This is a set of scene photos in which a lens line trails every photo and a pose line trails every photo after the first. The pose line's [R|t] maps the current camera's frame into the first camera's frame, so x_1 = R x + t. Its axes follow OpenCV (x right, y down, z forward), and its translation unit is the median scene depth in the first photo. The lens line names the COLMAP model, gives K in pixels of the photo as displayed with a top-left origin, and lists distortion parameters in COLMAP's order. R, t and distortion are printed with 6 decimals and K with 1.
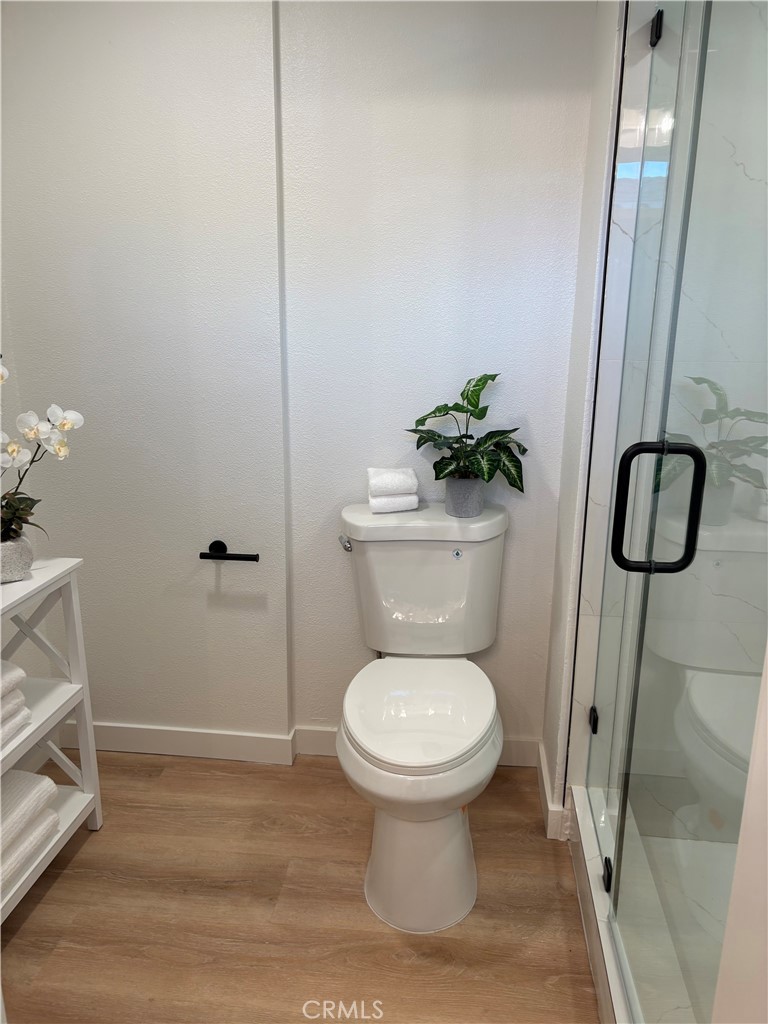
lens RADIAL K [[775.9, 0, 390.3], [0, 775.9, 517.5], [0, 0, 1]] dist [0.048104, -0.049410]
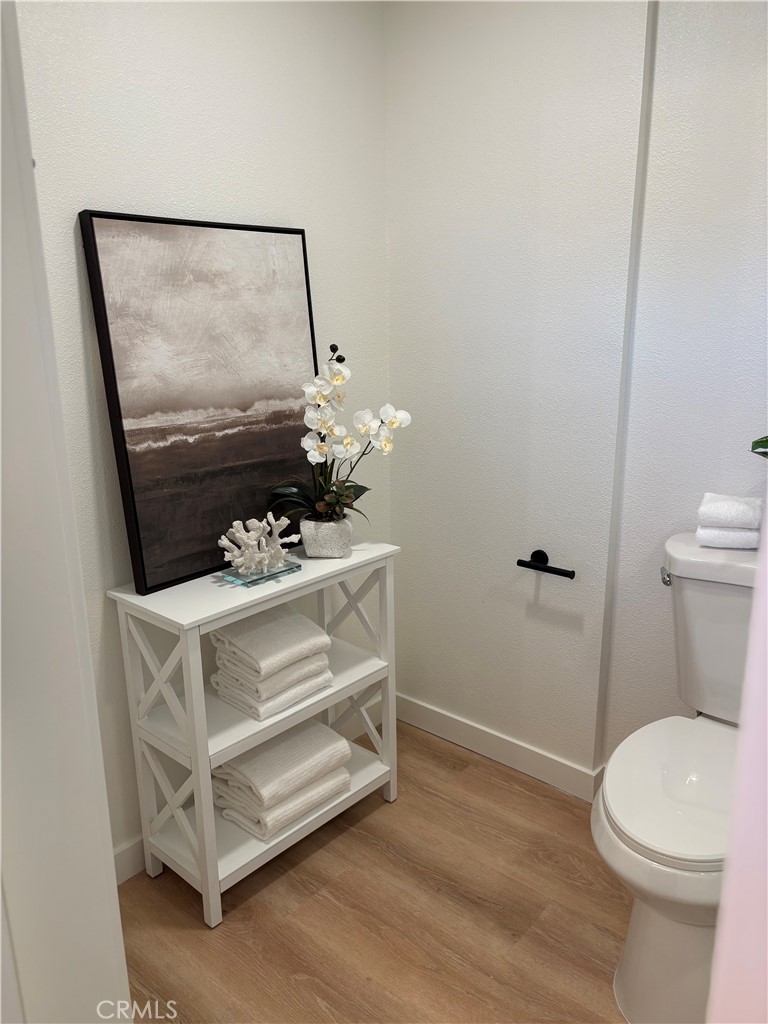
lens RADIAL K [[775.9, 0, 383.5], [0, 775.9, 507.7], [0, 0, 1]] dist [0.048104, -0.049410]
pose [[0.823752, 0.121125, -0.553861, 0.171566], [-0.129954, 0.991242, 0.023498, -0.023663], [0.551856, 0.052620, 0.832278, 0.095338]]
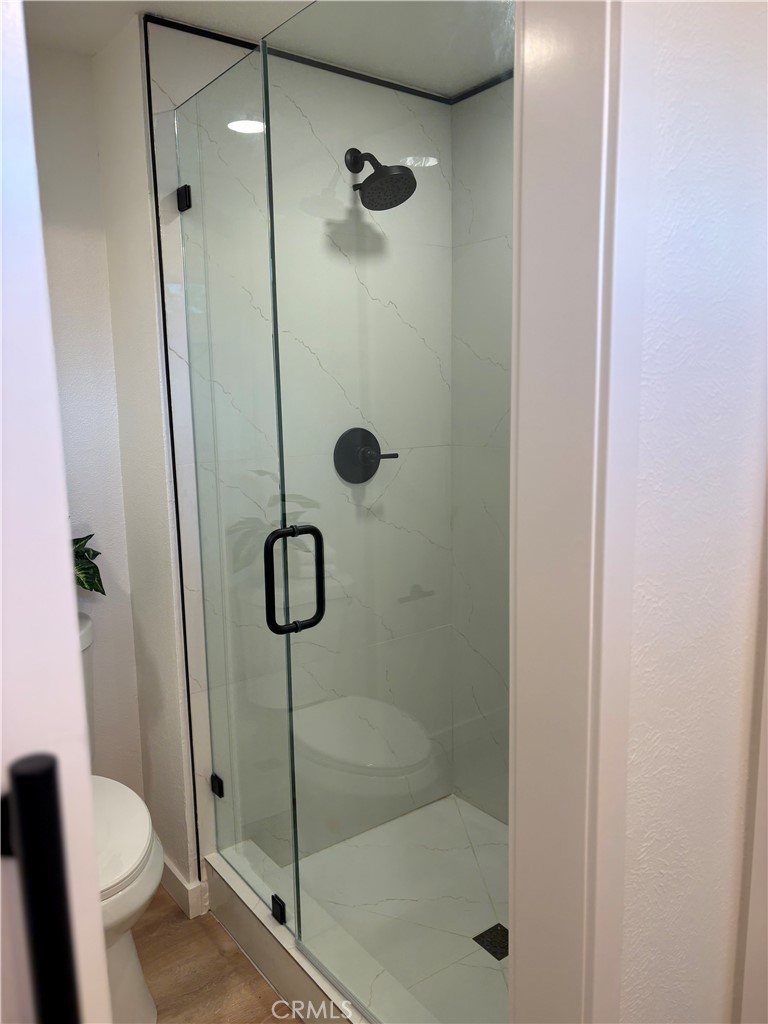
lens RADIAL K [[775.9, 0, 393.3], [0, 775.9, 513.4], [0, 0, 1]] dist [0.048104, -0.049410]
pose [[0.726458, -0.131509, 0.674510, -0.250040], [0.205305, 0.978226, -0.030392, -0.030261], [-0.655826, 0.160559, 0.737640, -0.029591]]
